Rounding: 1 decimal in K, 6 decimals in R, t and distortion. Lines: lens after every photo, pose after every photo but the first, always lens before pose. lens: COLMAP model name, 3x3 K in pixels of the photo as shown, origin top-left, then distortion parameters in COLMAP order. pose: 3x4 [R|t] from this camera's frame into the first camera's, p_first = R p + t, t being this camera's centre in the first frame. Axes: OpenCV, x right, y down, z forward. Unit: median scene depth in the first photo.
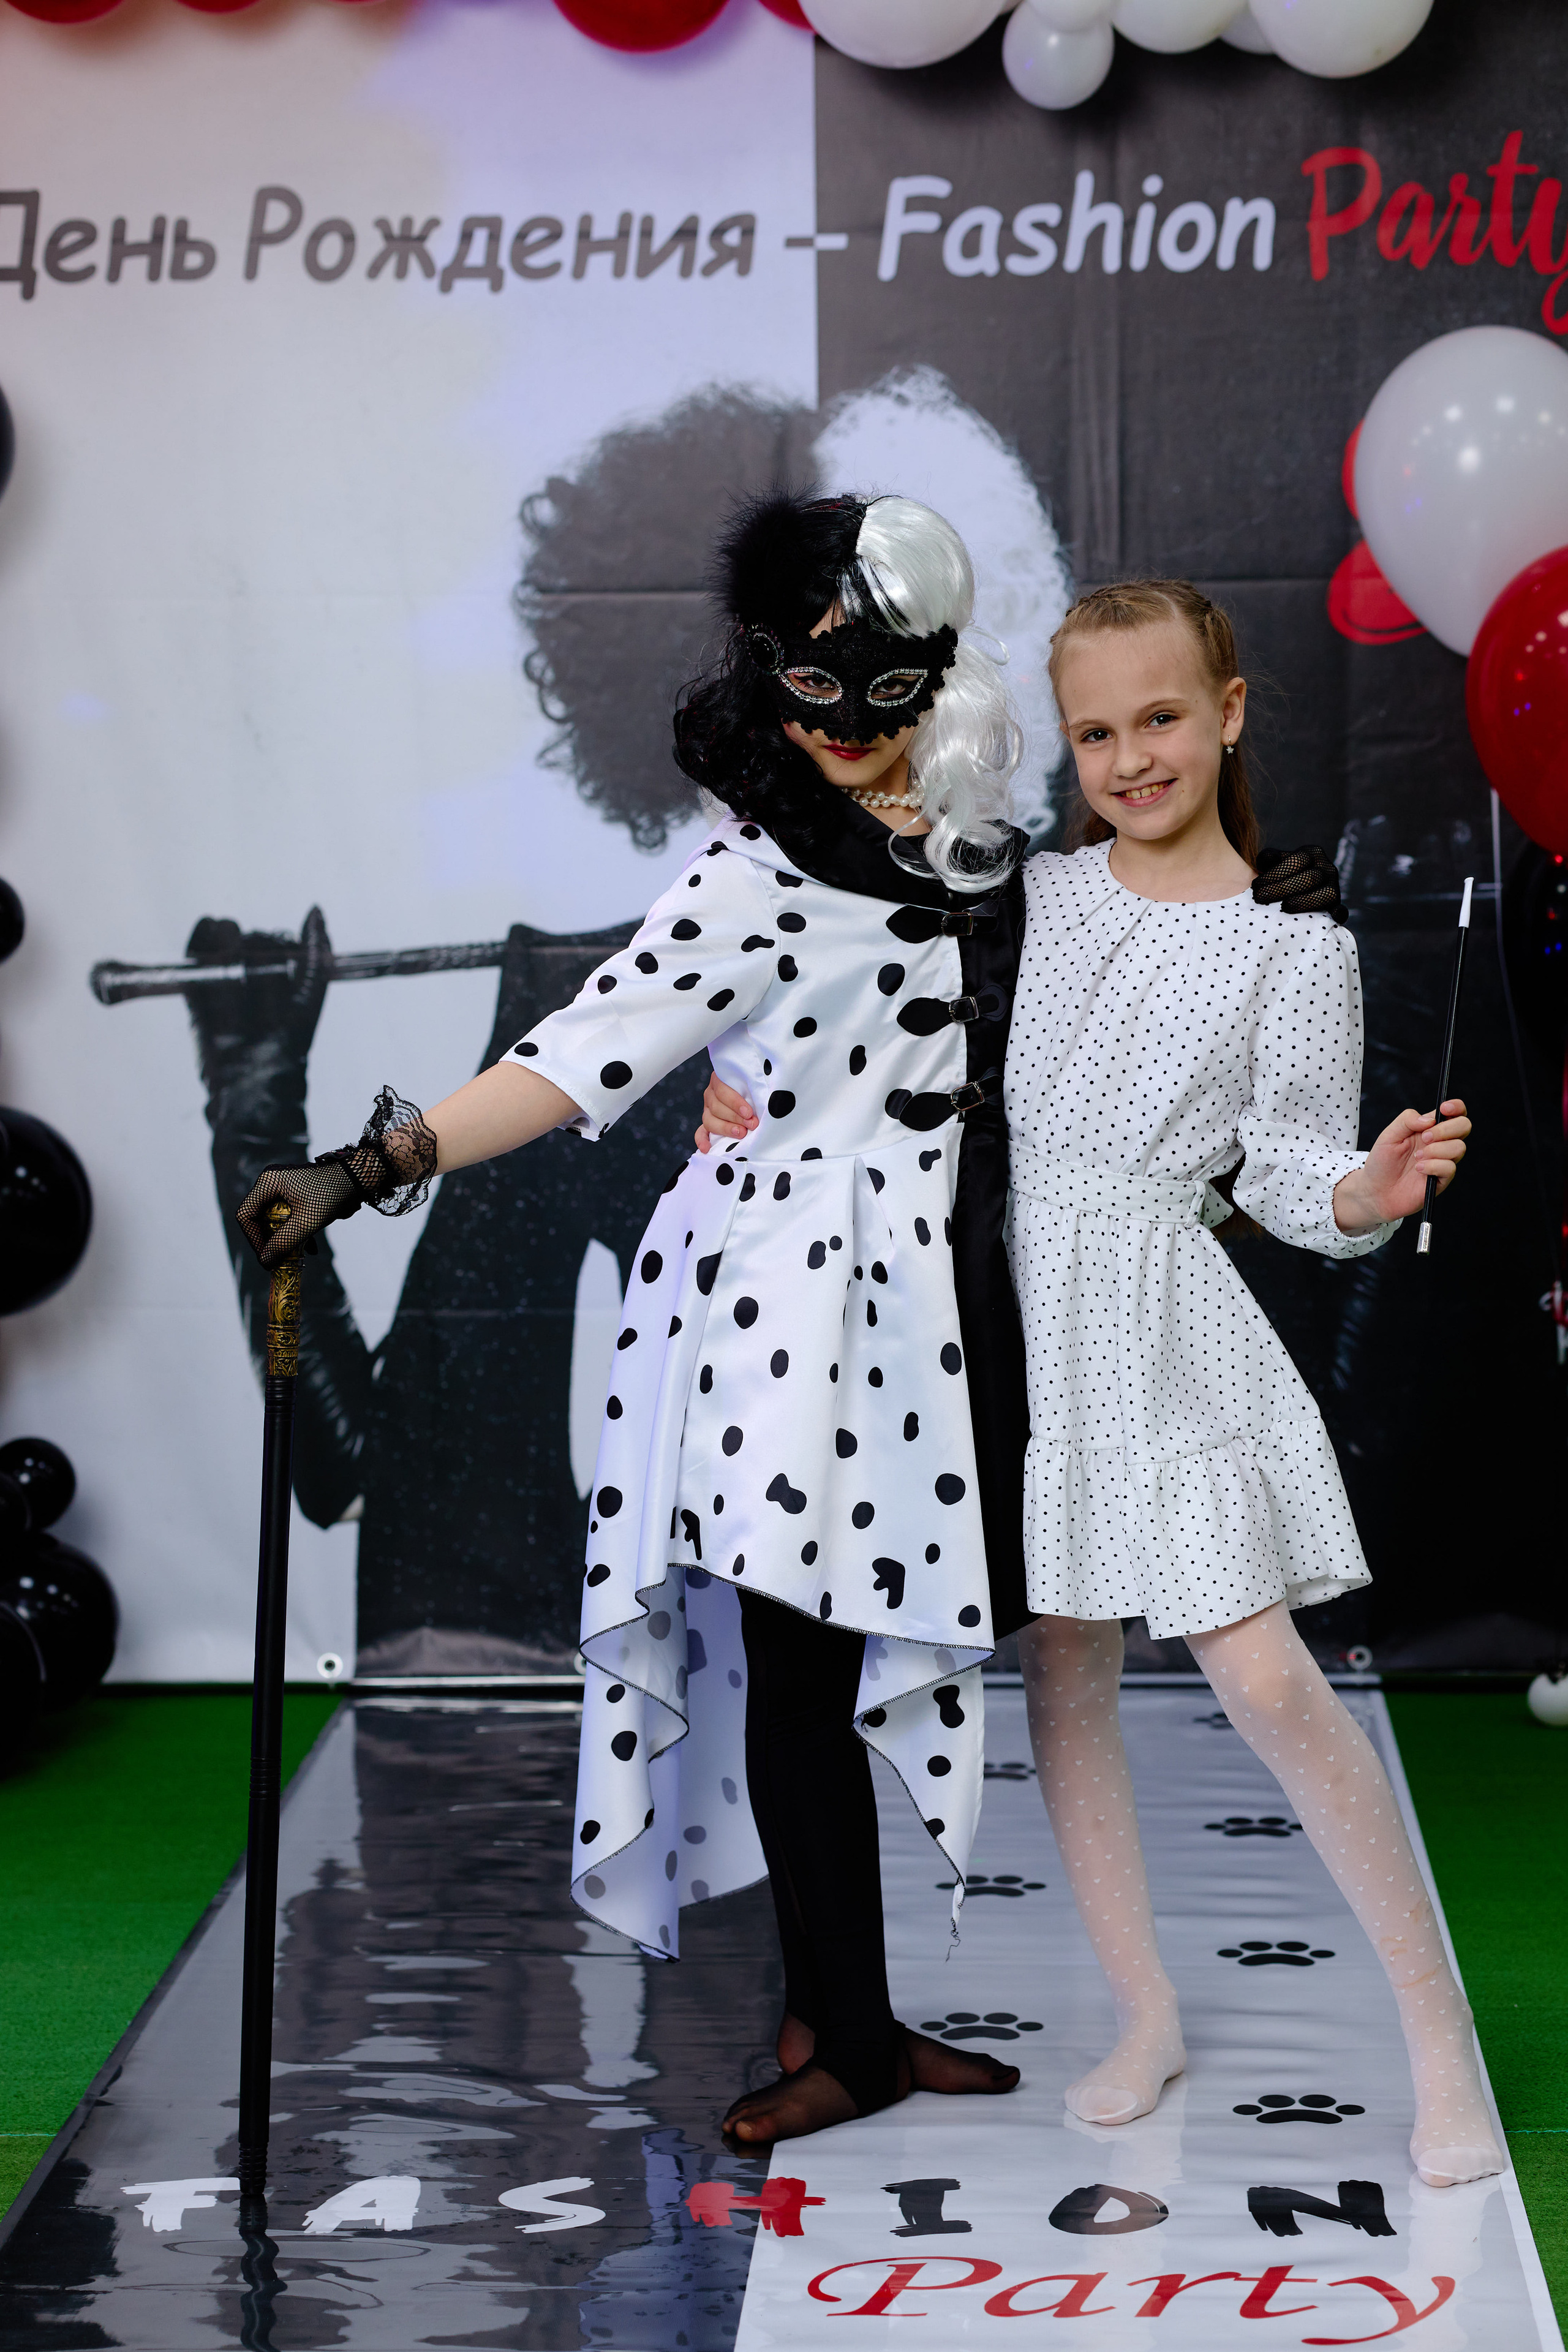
lens RADIAL K [[5582.2, 0, 757.8], [0, 5582.2, 1240.5], [0, 0, 1]] dist [0.360370, 0.000000]
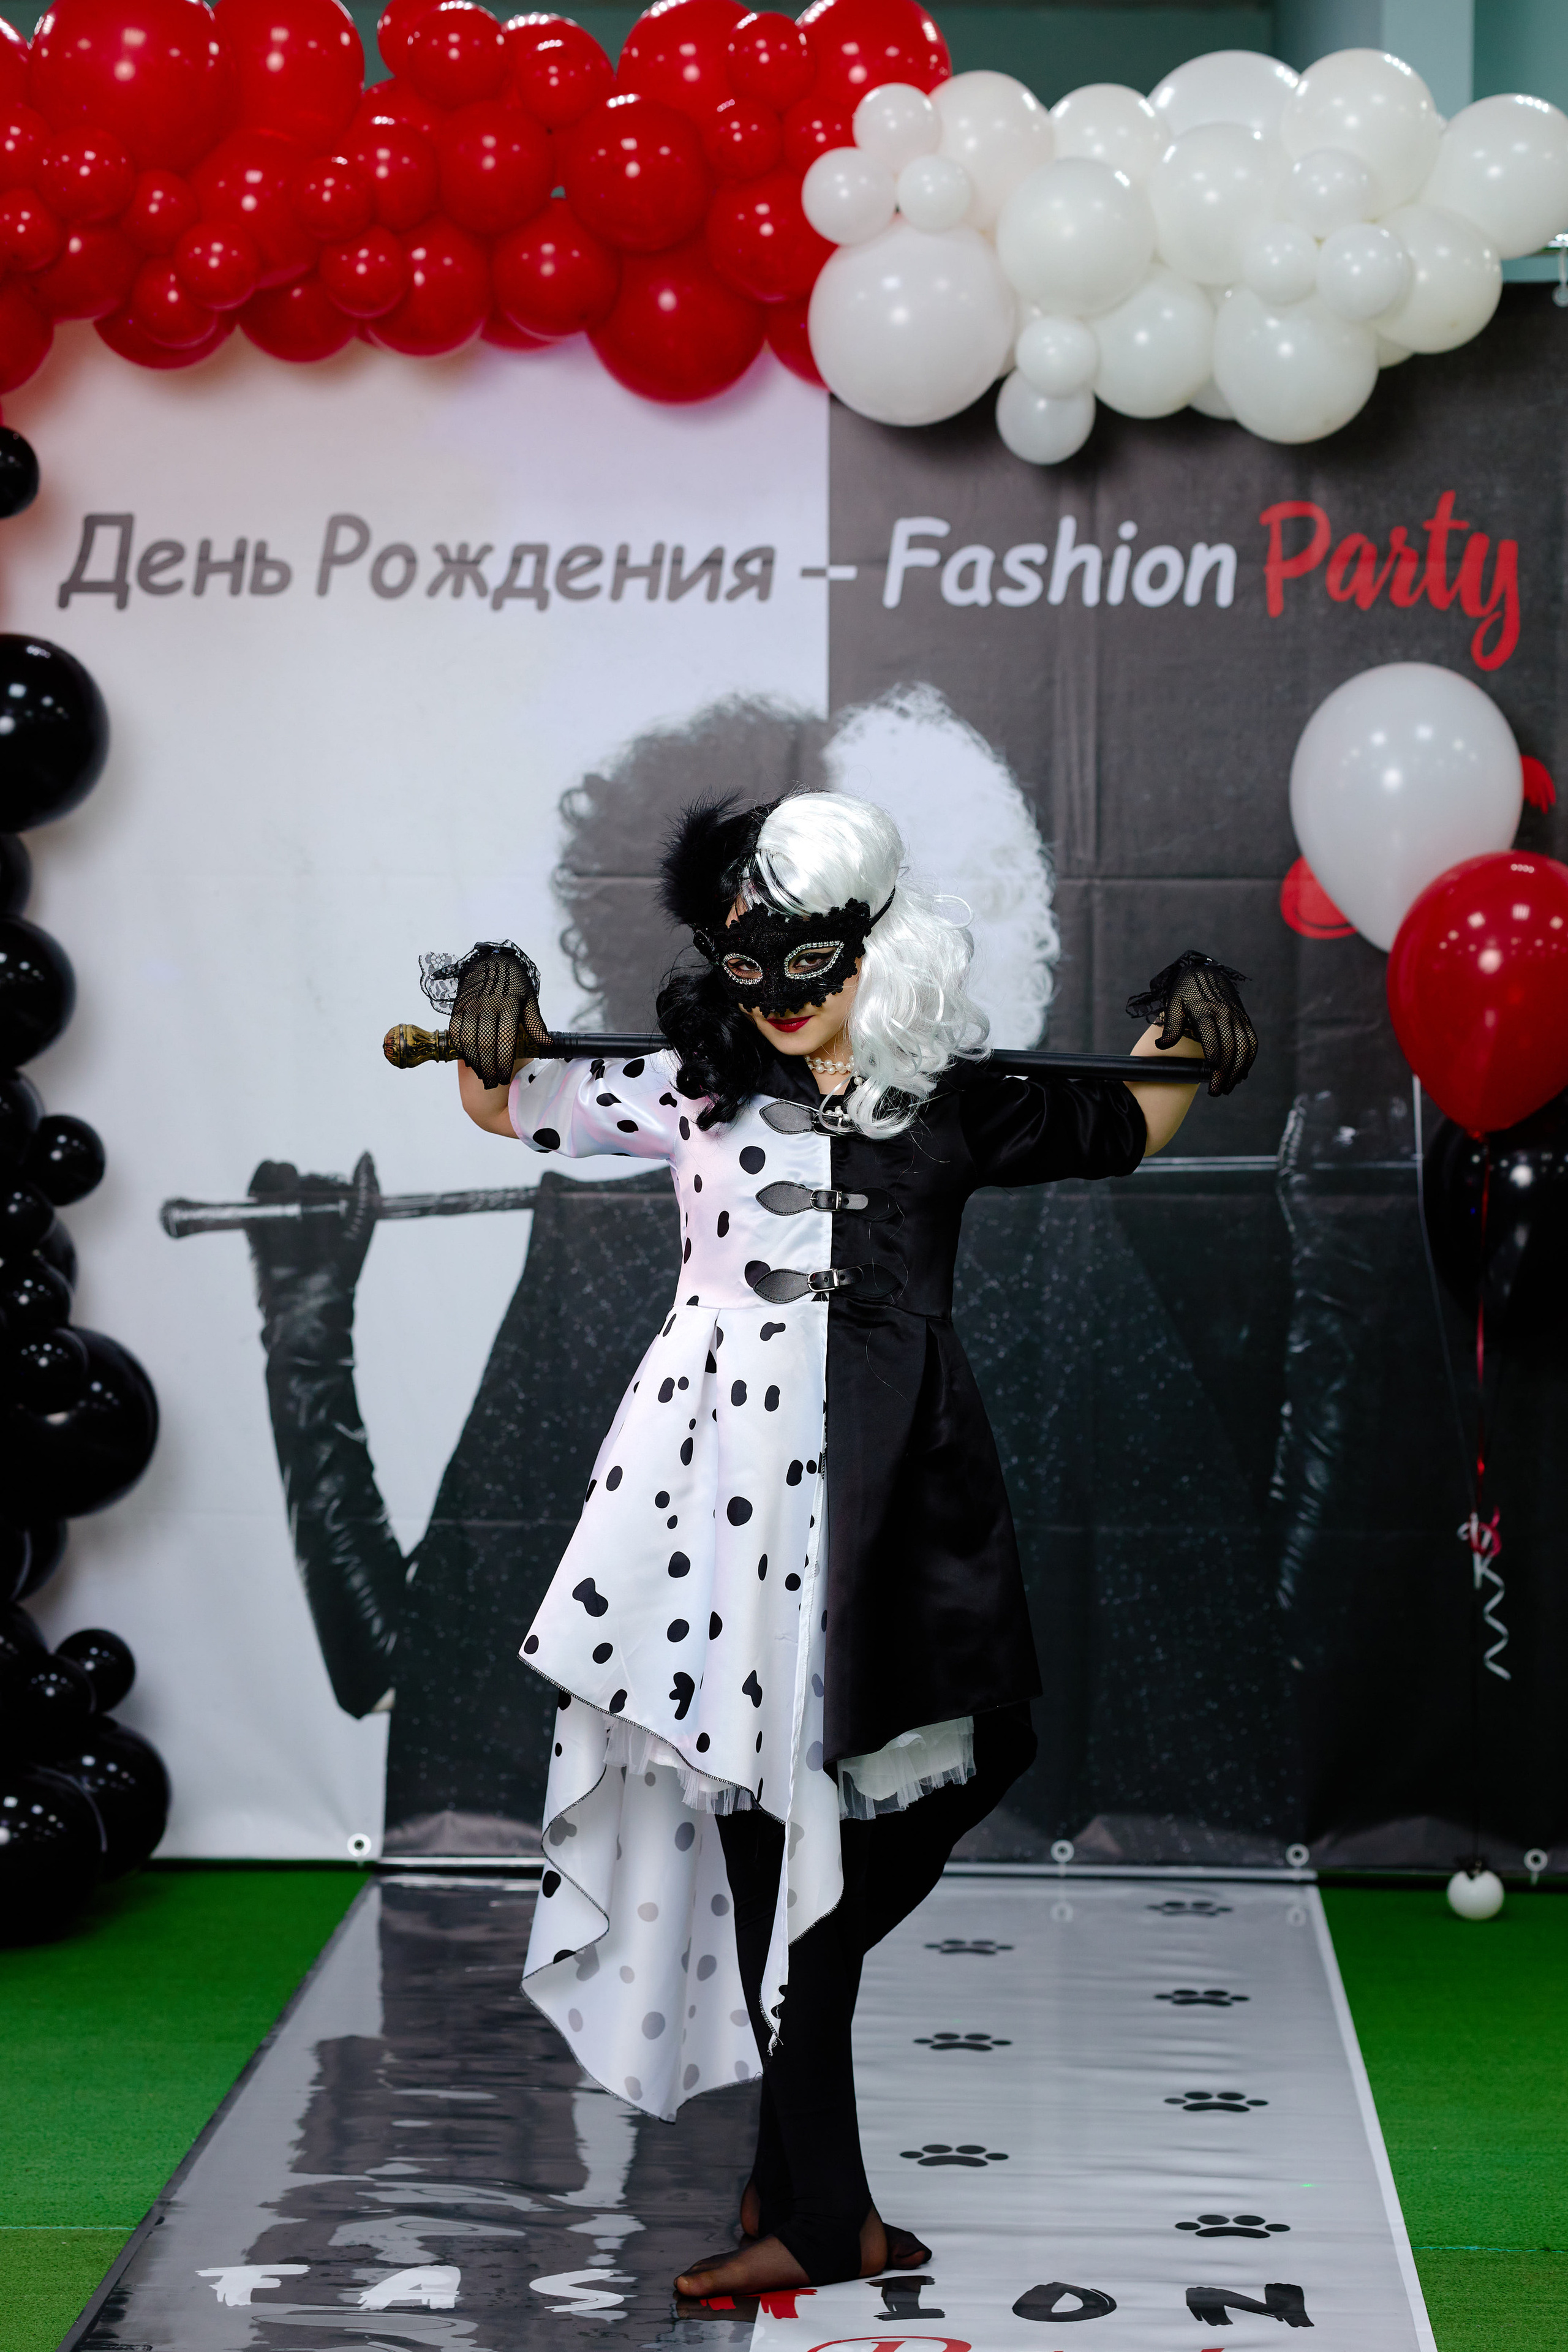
lens RADIAL K [[5582.2, 0, 837.7], [0, 5582.2, 1207.9], [0, 0, 1]] dist [0.360370, 0.000000]
pose [[0.999666, 0.019153, 0.017337, -0.004786], [-0.018210, 0.998430, -0.052969, 0.008269], [-0.018324, 0.052636, 0.998446, -0.106444]]
